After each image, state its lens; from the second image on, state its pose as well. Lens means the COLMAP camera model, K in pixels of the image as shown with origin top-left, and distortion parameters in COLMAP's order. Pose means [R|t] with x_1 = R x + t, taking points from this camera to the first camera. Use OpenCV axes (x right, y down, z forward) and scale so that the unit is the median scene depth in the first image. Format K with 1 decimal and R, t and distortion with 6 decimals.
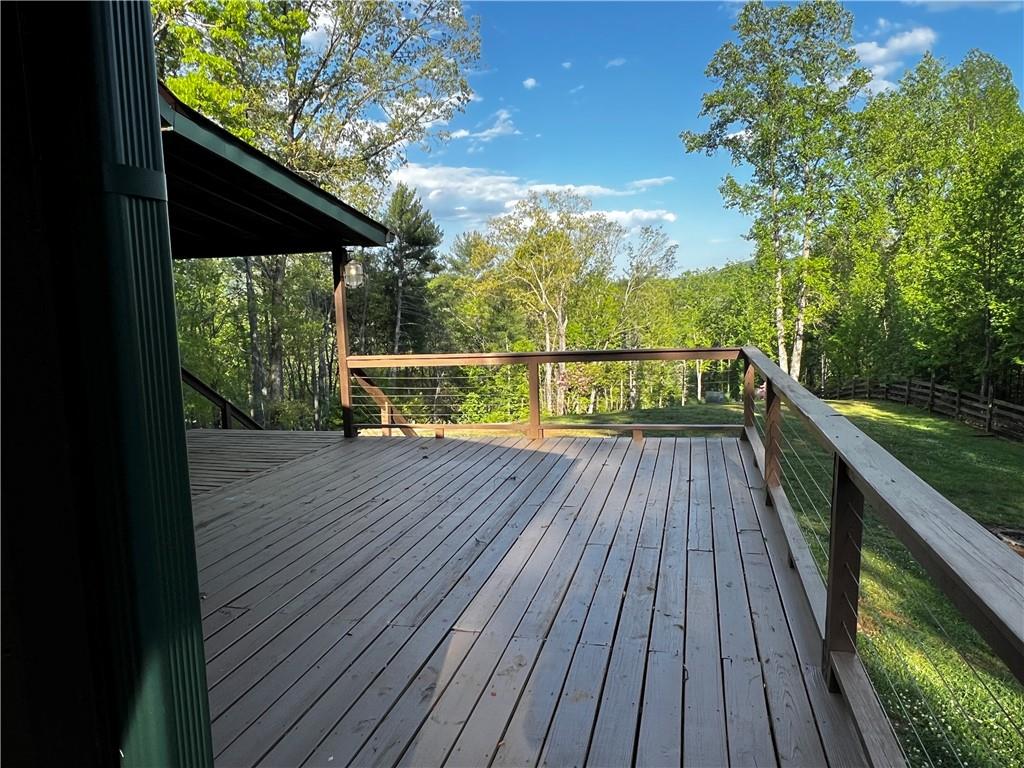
lens RADIAL K [[722.1, 0, 496.3], [0, 722.1, 397.2], [0, 0, 1]] dist [-0.031734, 0.015511]
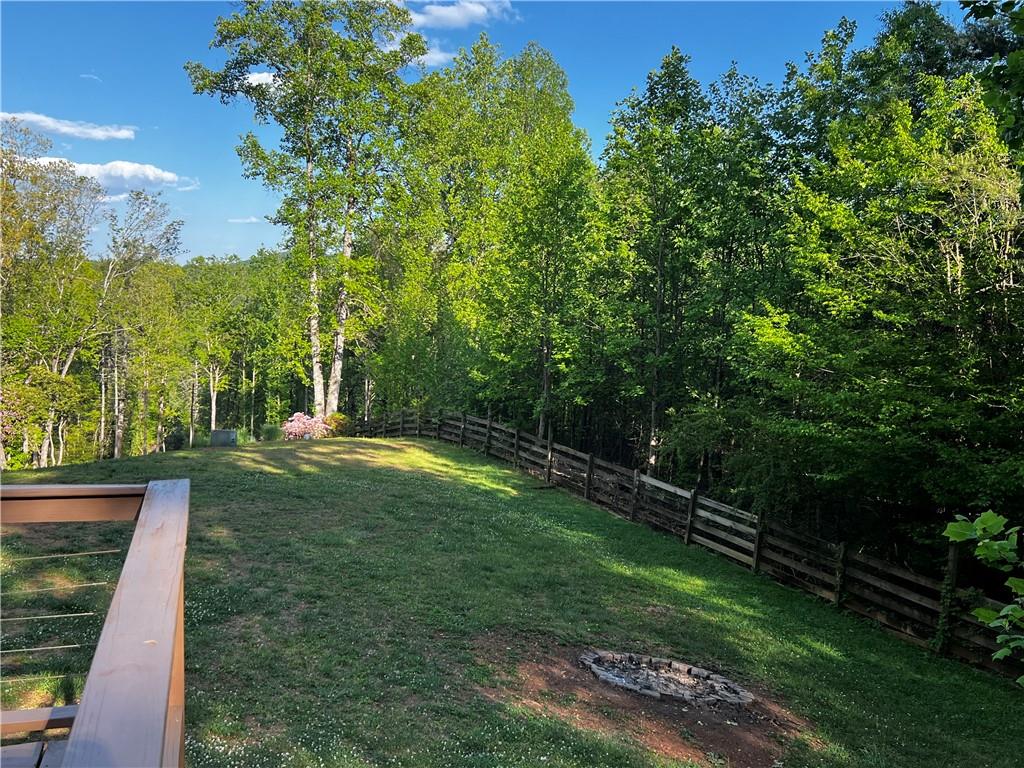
lens RADIAL K [[900.0, 0, 511.0], [0, 900.0, 381.2], [0, 0, 1]] dist [0.069000, -0.082016]
pose [[0.833486, 0.023648, 0.552034, 0.036299], [-0.000981, 0.999145, -0.041322, -0.015660], [-0.552539, 0.033900, 0.832797, 0.078783]]
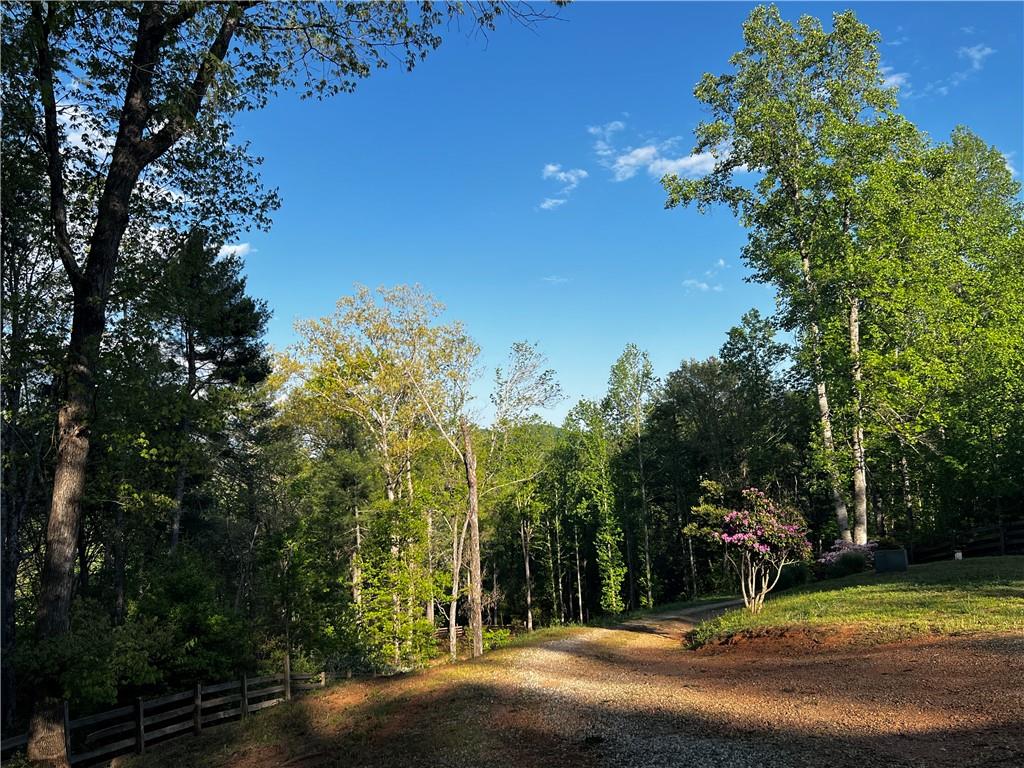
lens RADIAL K [[856.9, 0, 488.3], [0, 856.9, 384.2], [0, 0, 1]] dist [0.033861, -0.072451]
pose [[0.929557, 0.021435, 0.368054, -0.205682], [0.069560, 0.970181, -0.232184, 0.000165], [-0.362056, 0.241431, 0.900348, 0.399004]]
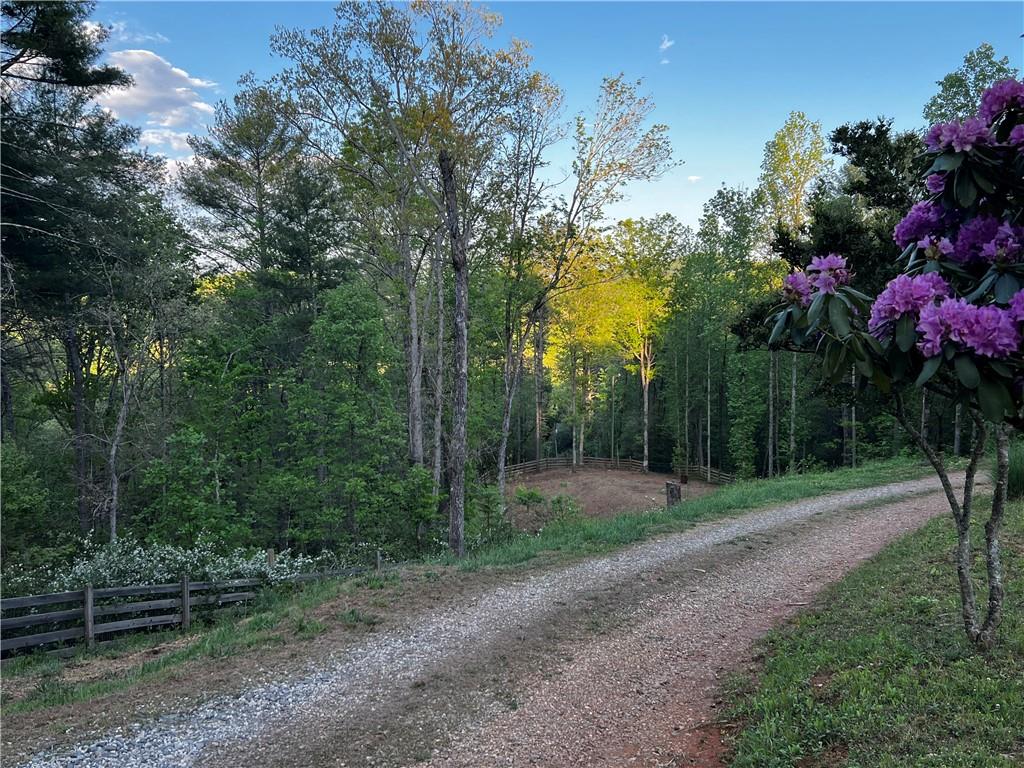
lens RADIAL K [[839.9, 0, 498.8], [0, 839.9, 399.5], [0, 0, 1]] dist [0.024528, -0.030307]
pose [[0.981713, -0.007236, 0.190228, 0.033913], [0.011668, 0.999686, -0.022190, -0.008794], [-0.190008, 0.024004, 0.981489, 0.713391]]
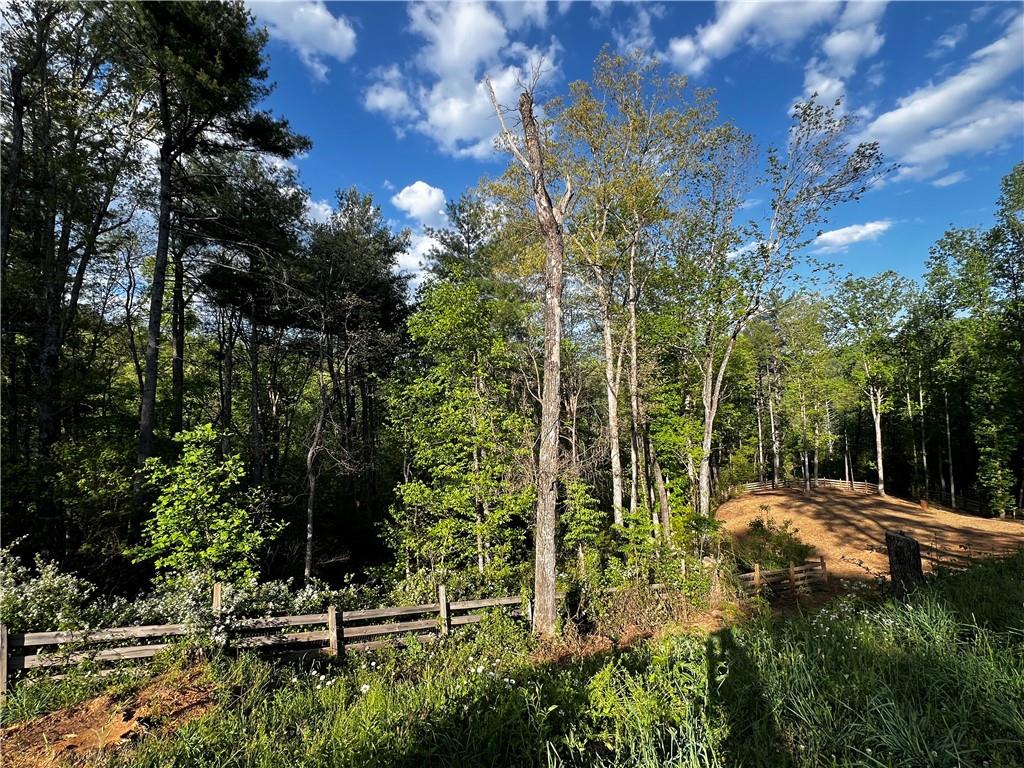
lens RADIAL K [[483.9, 0, 515.8], [0, 483.9, 387.9], [0, 0, 1]] dist [-0.000726, 0.000575]
pose [[0.959503, -0.026351, -0.280464, 0.160931], [-0.008513, 0.992448, -0.122369, 0.004016], [0.281571, 0.119801, 0.952032, 1.006495]]
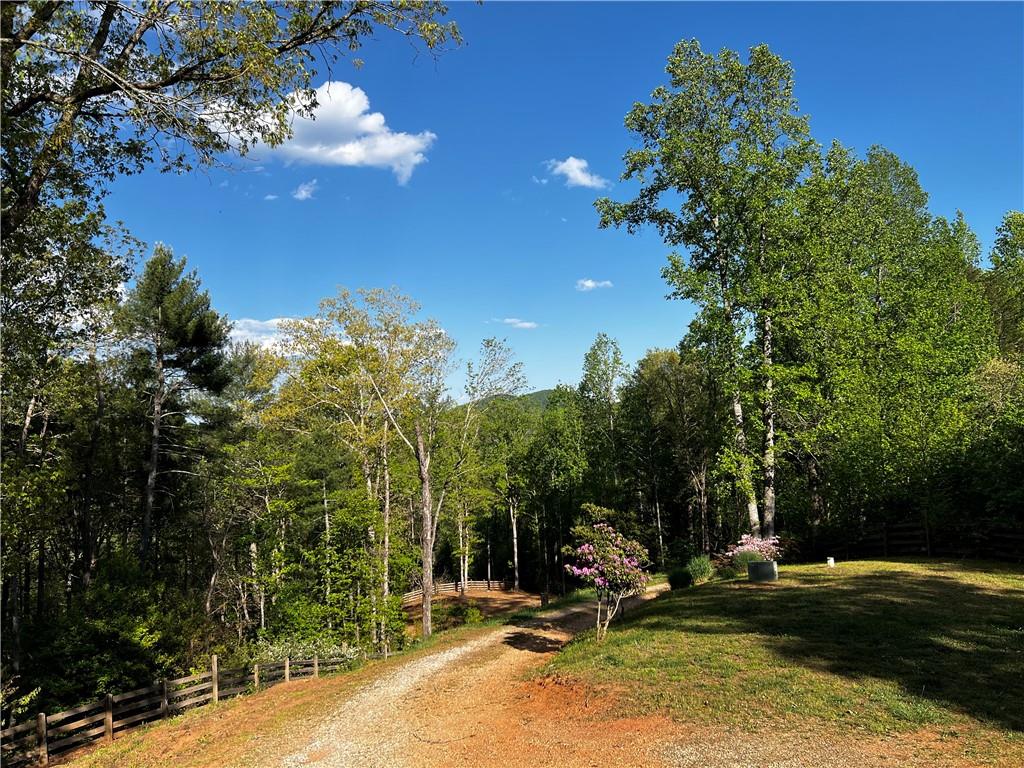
lens RADIAL K [[772.8, 0, 513.3], [0, 772.8, 381.7], [0, 0, 1]] dist [0.036594, -0.052425]
pose [[0.927782, 0.008425, 0.373028, -0.125808], [0.069102, 0.978571, -0.193970, -0.037955], [-0.366668, 0.205738, 0.907318, 0.367675]]
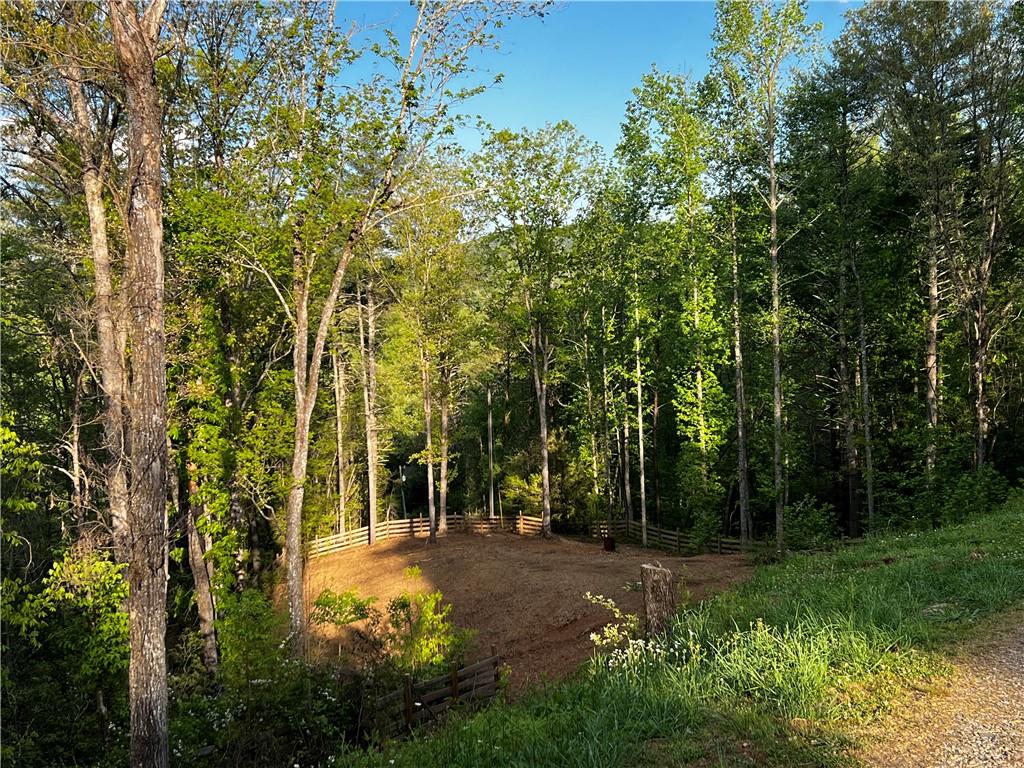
lens RADIAL K [[1216.4, 0, 518.3], [0, 1216.4, 391.9], [0, 0, 1]] dist [0.032512, 0.000000]
pose [[0.937059, -0.034785, 0.347435, 0.091467], [0.055849, 0.997146, -0.050795, -0.000246], [-0.344676, 0.067002, 0.936327, 0.906401]]
